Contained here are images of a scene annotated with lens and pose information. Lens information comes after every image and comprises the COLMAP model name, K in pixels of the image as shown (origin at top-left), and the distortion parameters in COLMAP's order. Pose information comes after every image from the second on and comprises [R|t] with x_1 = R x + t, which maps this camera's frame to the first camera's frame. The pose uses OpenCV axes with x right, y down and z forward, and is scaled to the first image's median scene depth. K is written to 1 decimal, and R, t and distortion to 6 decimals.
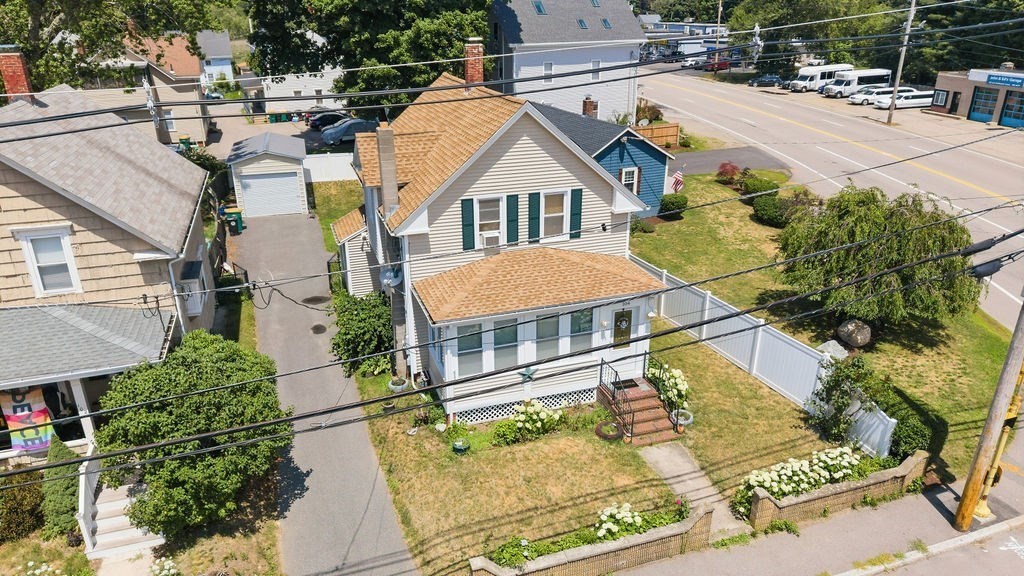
lens RADIAL K [[677.8, 0, 512.0], [0, 677.8, 288.0], [0, 0, 1]] dist [0.007042, -0.000333]
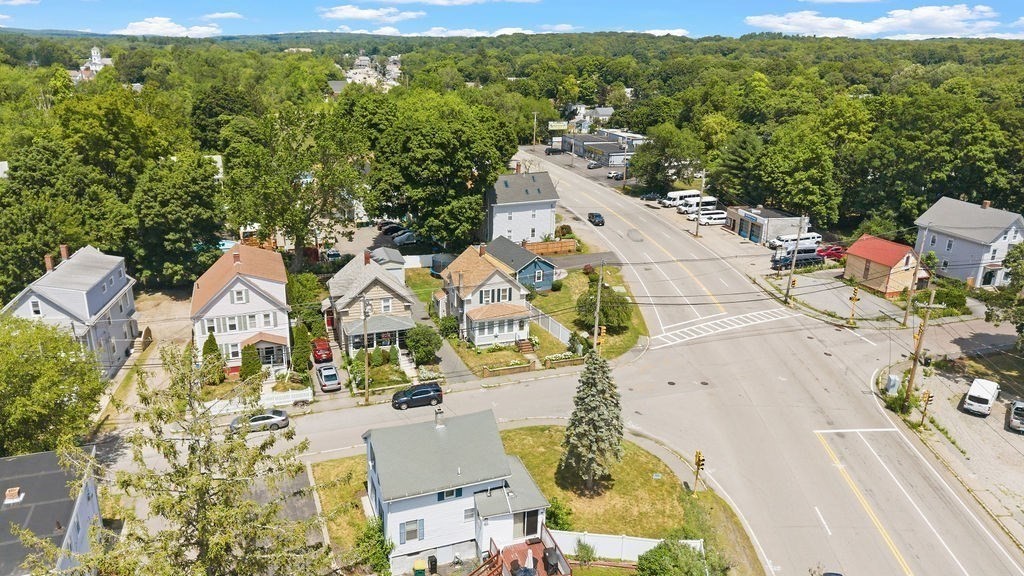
lens RADIAL K [[677.8, 0, 512.0], [0, 677.8, 288.0], [0, 0, 1]] dist [0.007042, -0.000333]
pose [[0.999090, 0.020257, 0.037544, -0.035024], [-0.017637, 0.997471, -0.068849, 0.112445], [-0.038843, 0.068124, 0.996920, -2.713006]]
